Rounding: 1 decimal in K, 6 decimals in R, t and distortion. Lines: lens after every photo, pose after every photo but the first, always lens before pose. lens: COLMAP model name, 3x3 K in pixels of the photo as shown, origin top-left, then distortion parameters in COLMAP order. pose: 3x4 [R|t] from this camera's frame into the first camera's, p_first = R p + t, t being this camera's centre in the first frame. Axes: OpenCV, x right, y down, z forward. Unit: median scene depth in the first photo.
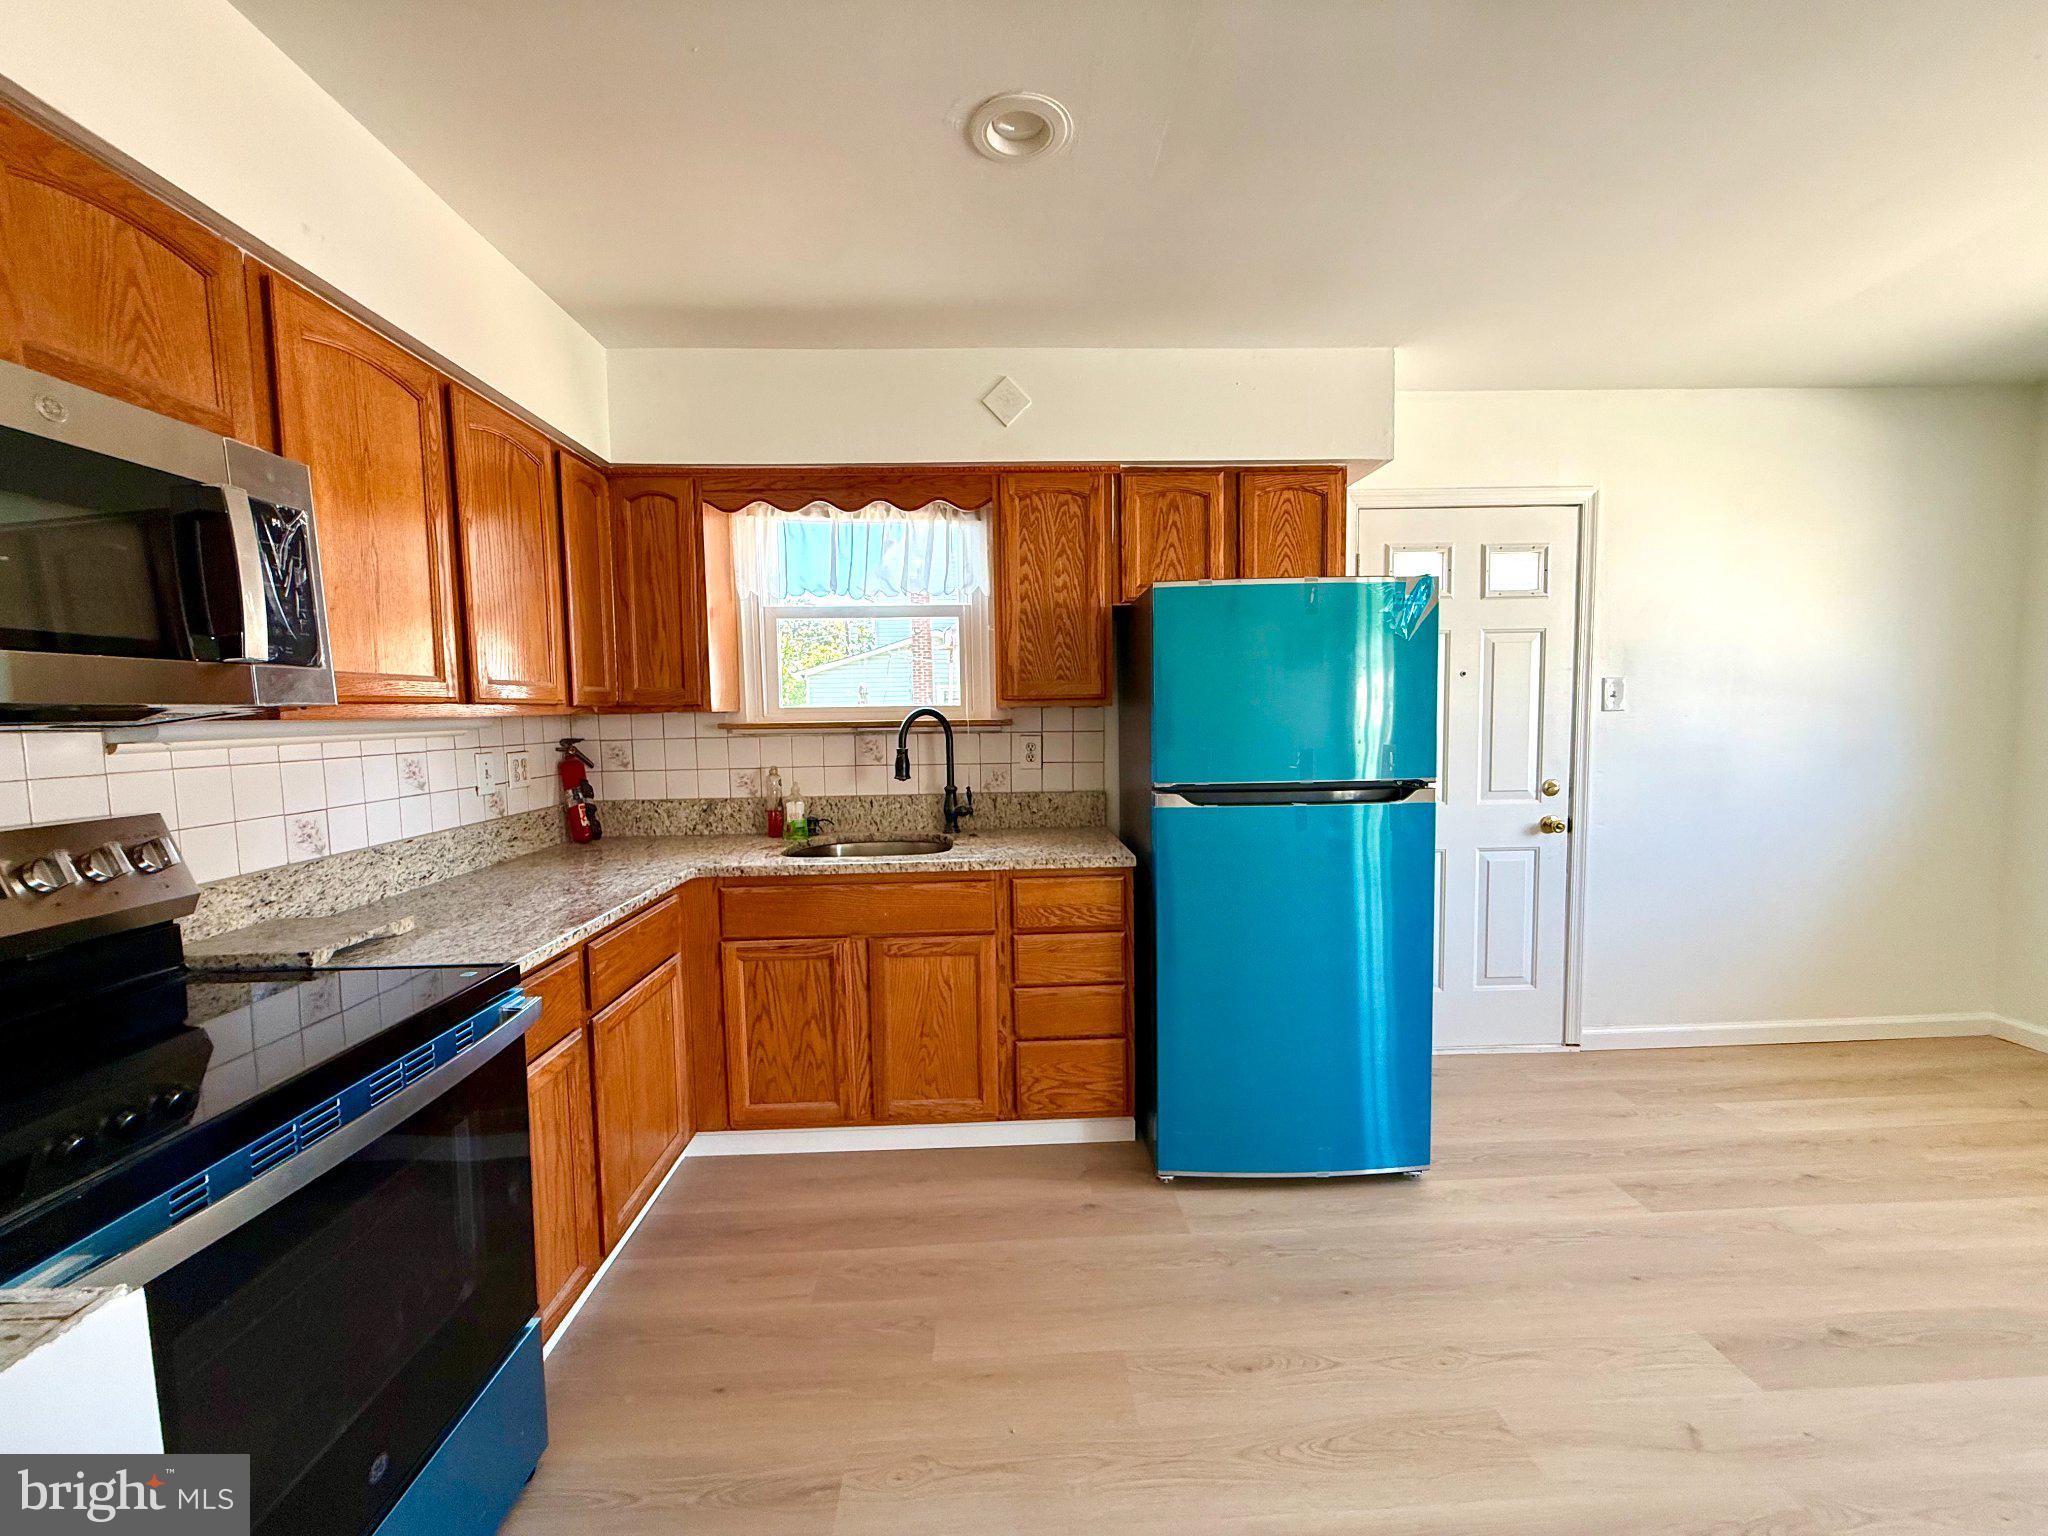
lens RADIAL K [[816.1, 0, 1020.7], [0, 816.1, 770.0], [0, 0, 1]] dist [-0.000997, -0.000083]
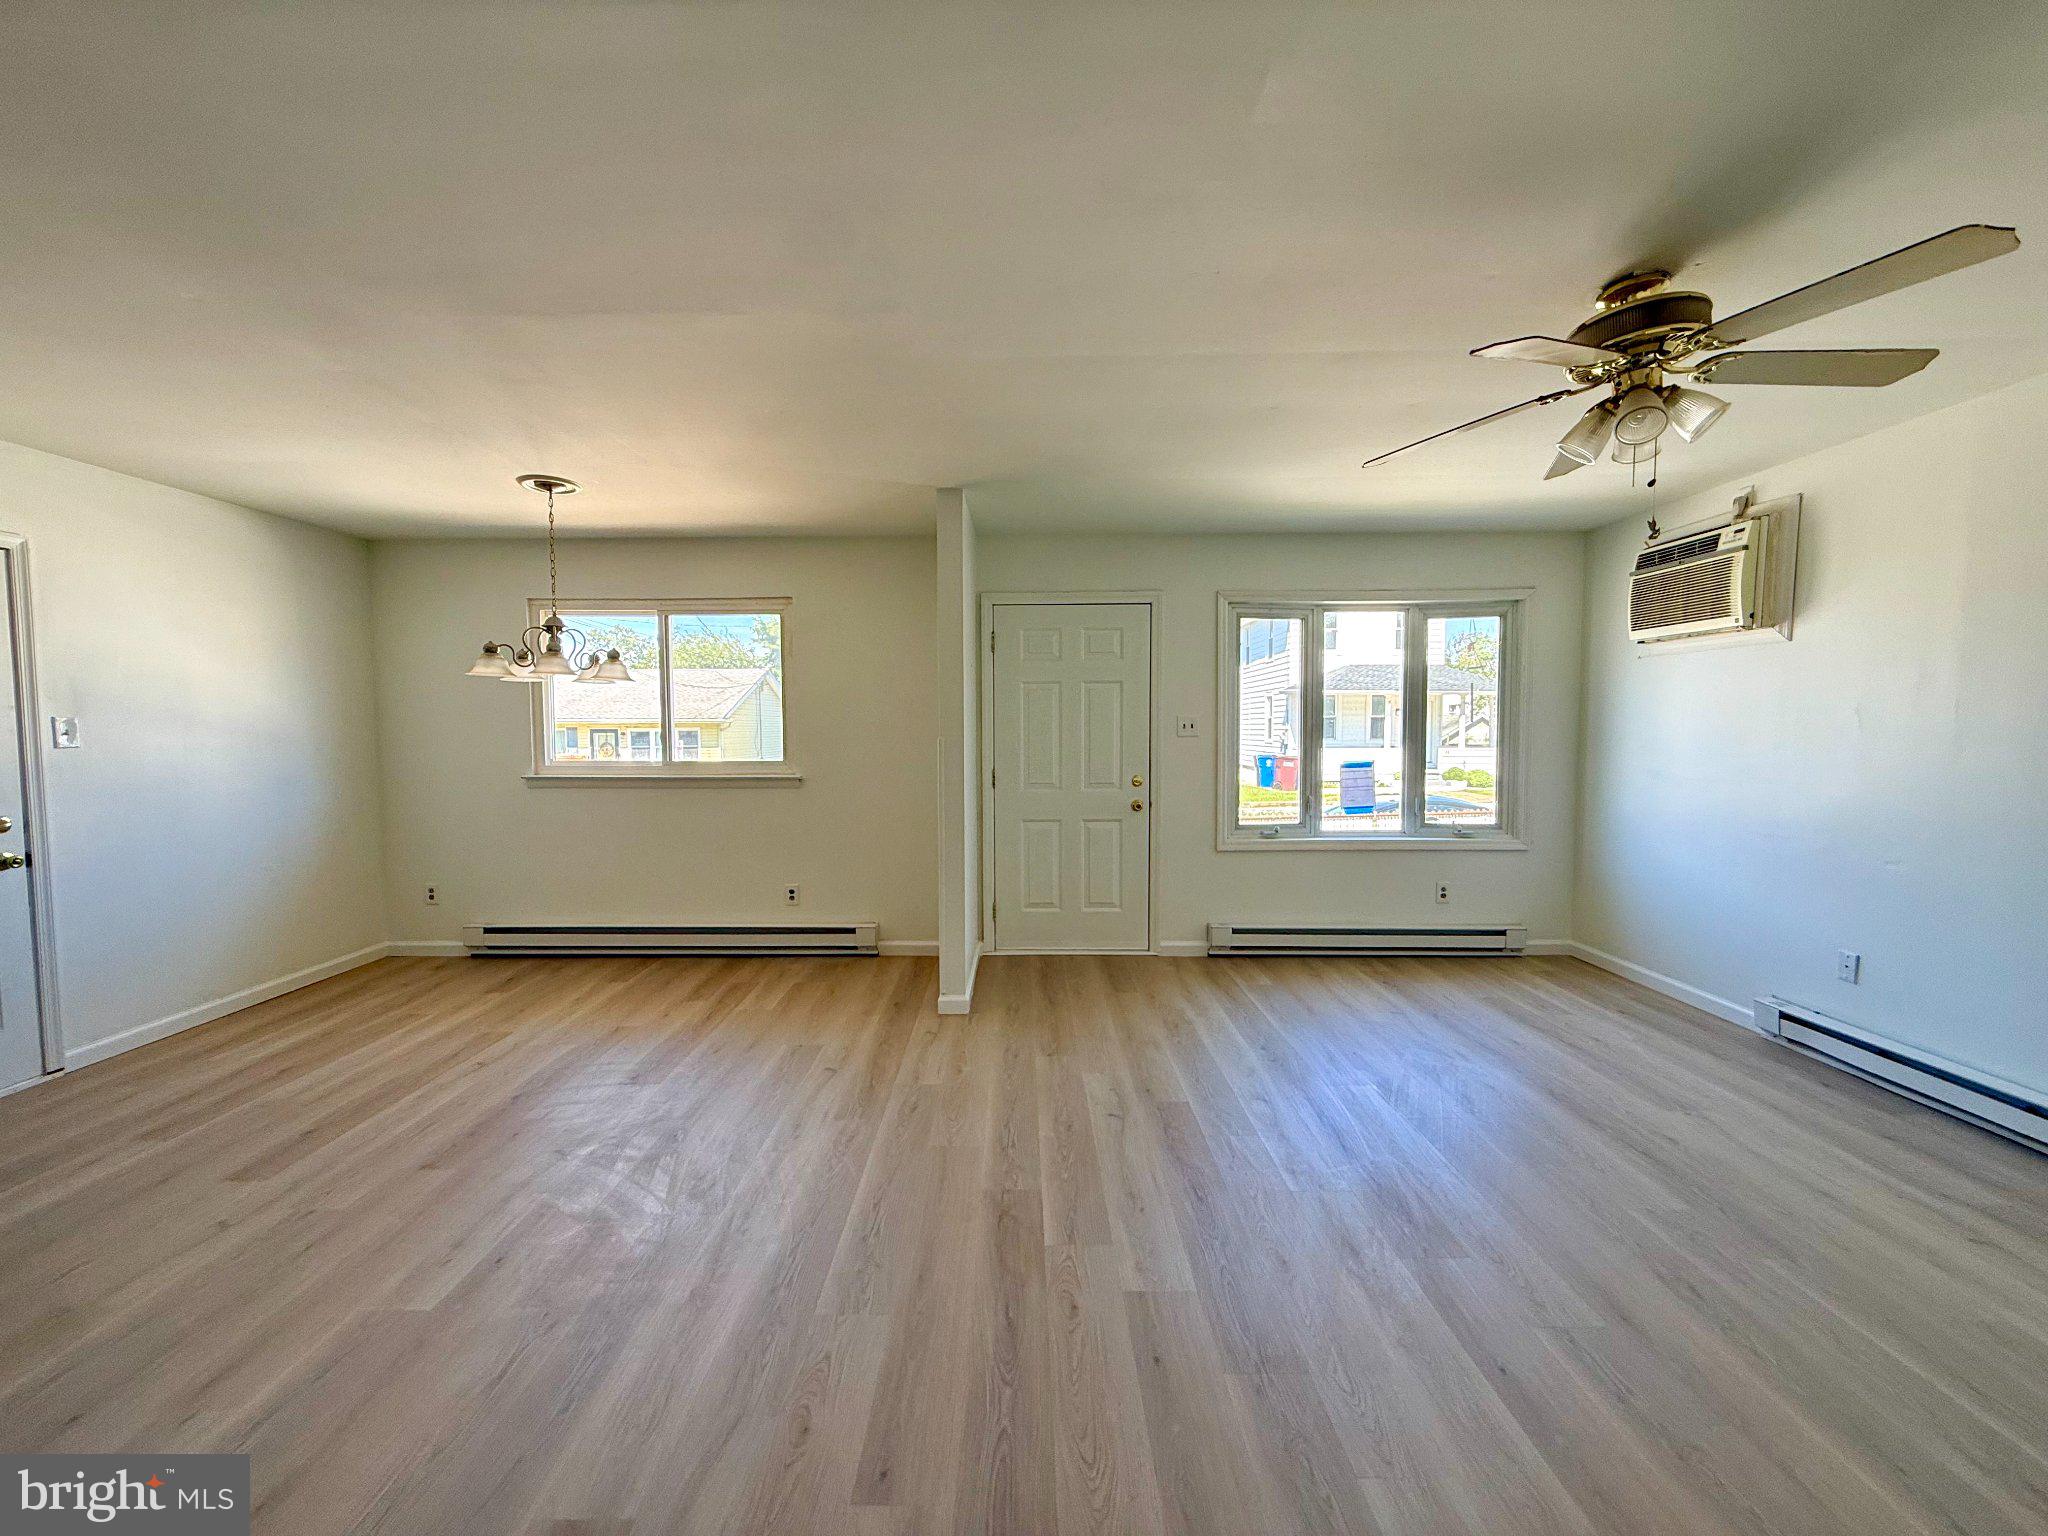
lens RADIAL K [[816.1, 0, 1020.7], [0, 816.1, 770.0], [0, 0, 1]] dist [-0.000997, -0.000083]
pose [[0.045027, -0.035928, 0.998339, -0.322009], [0.077014, 0.996504, 0.032389, 0.020663], [-0.996013, 0.075427, 0.047637, -0.333811]]
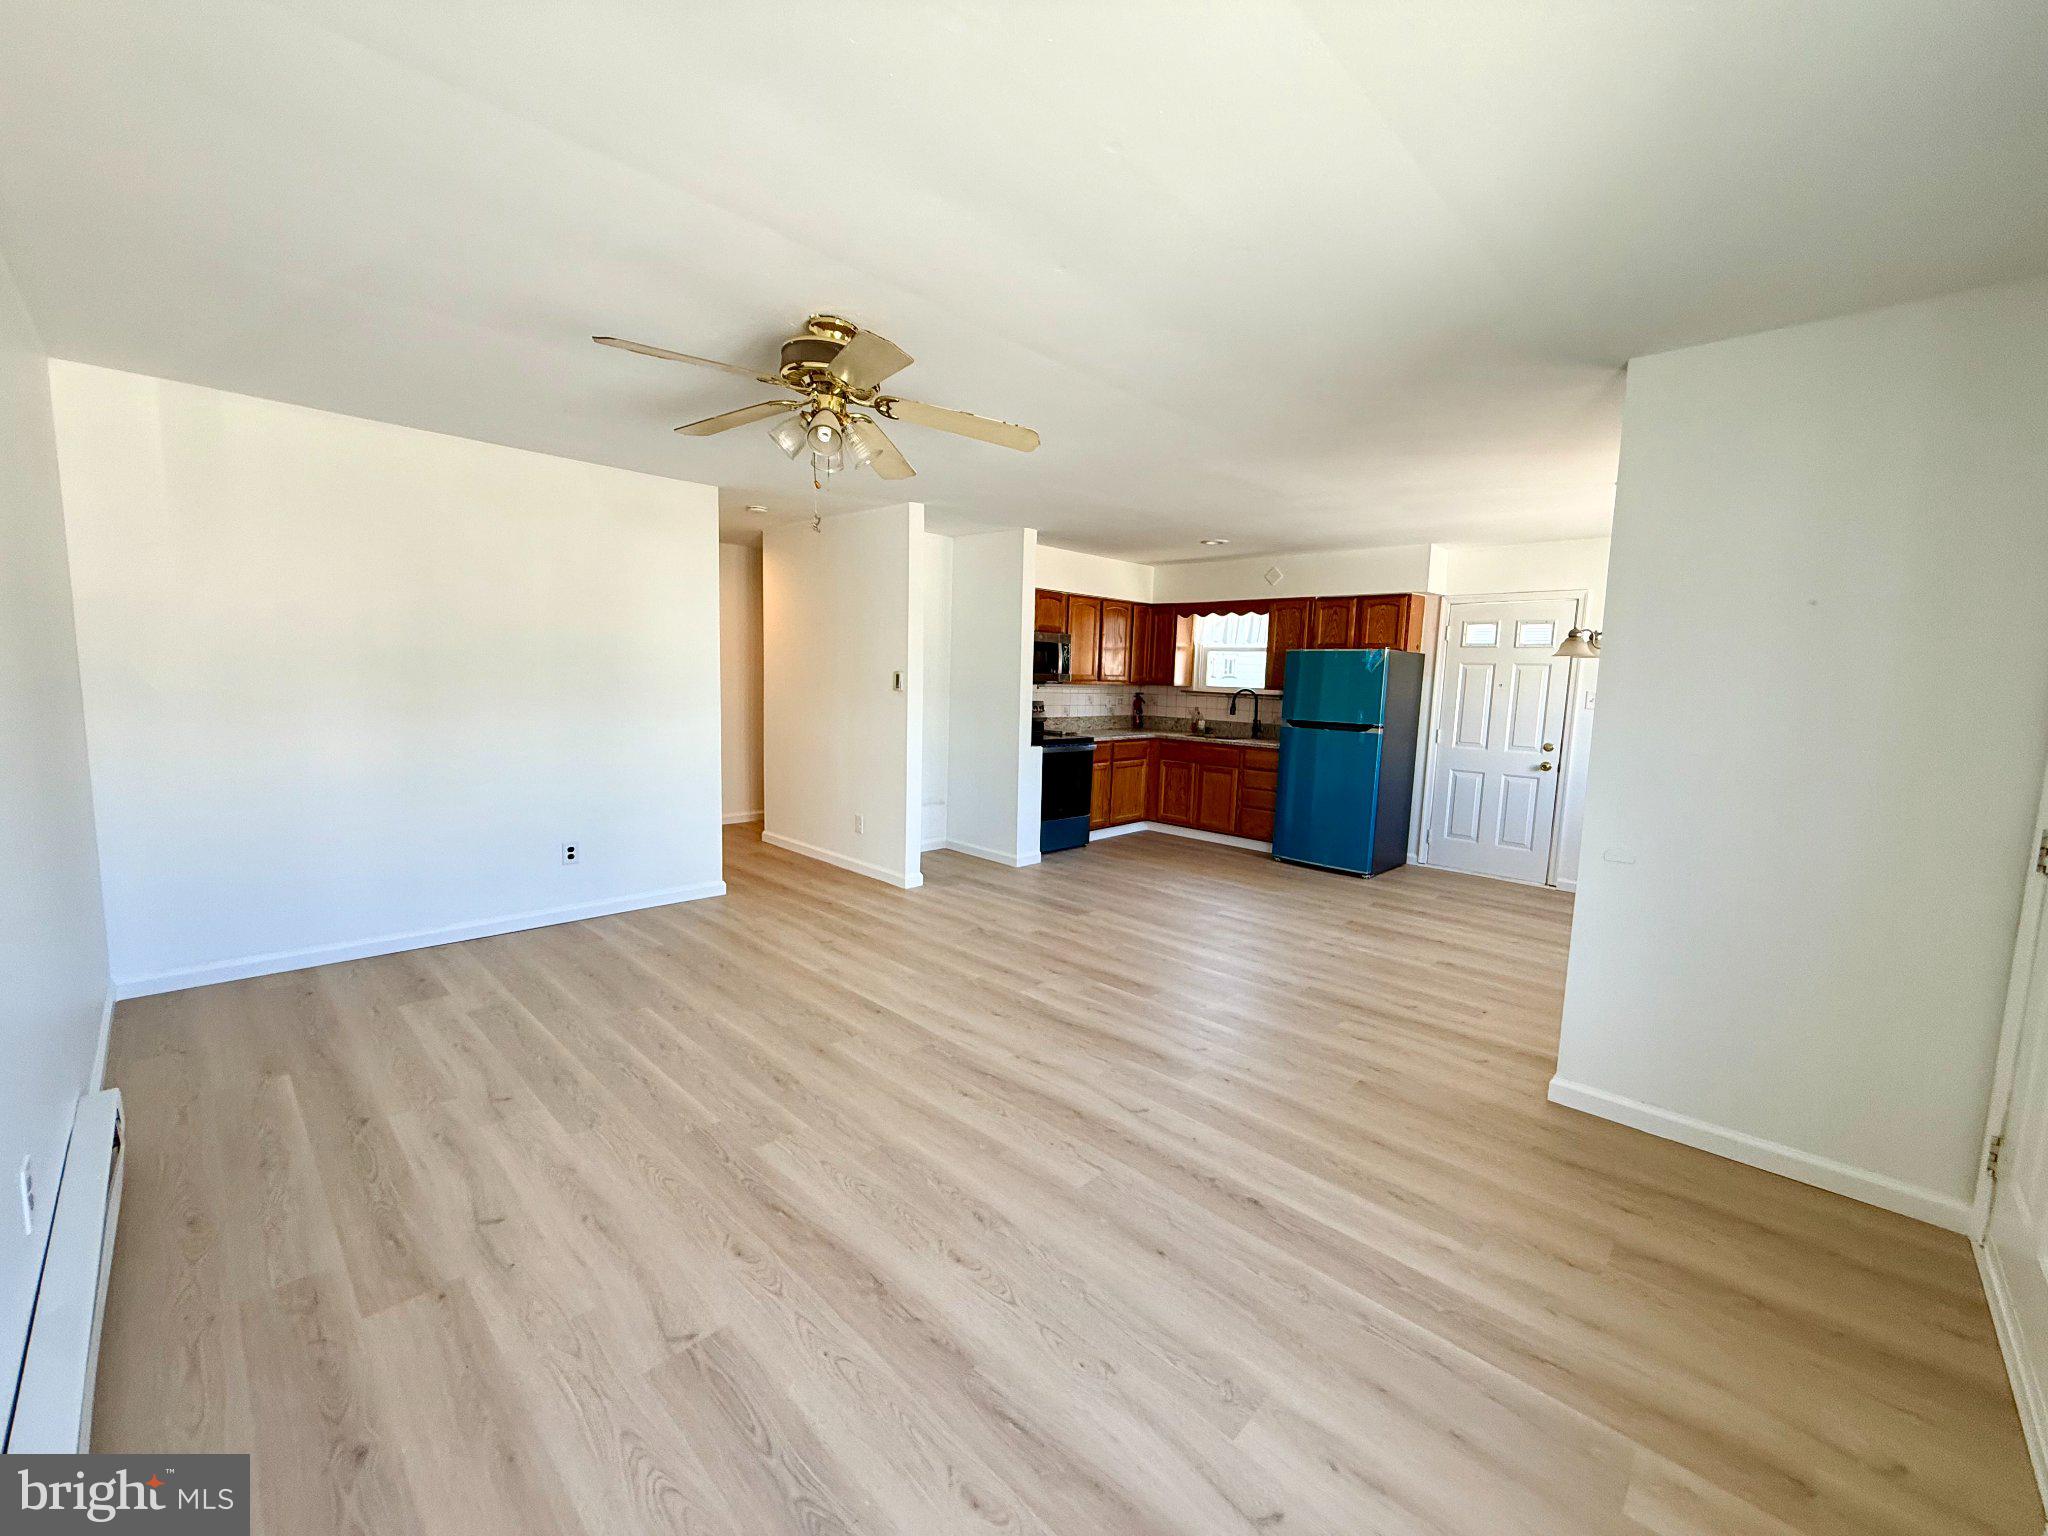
lens RADIAL K [[816.1, 0, 1020.7], [0, 816.1, 770.0], [0, 0, 1]] dist [-0.000997, -0.000083]
pose [[0.687874, 0.122140, -0.715479, 1.316703], [-0.094580, 0.992419, 0.078485, 0.046874], [0.719641, 0.013682, 0.694211, -1.361563]]
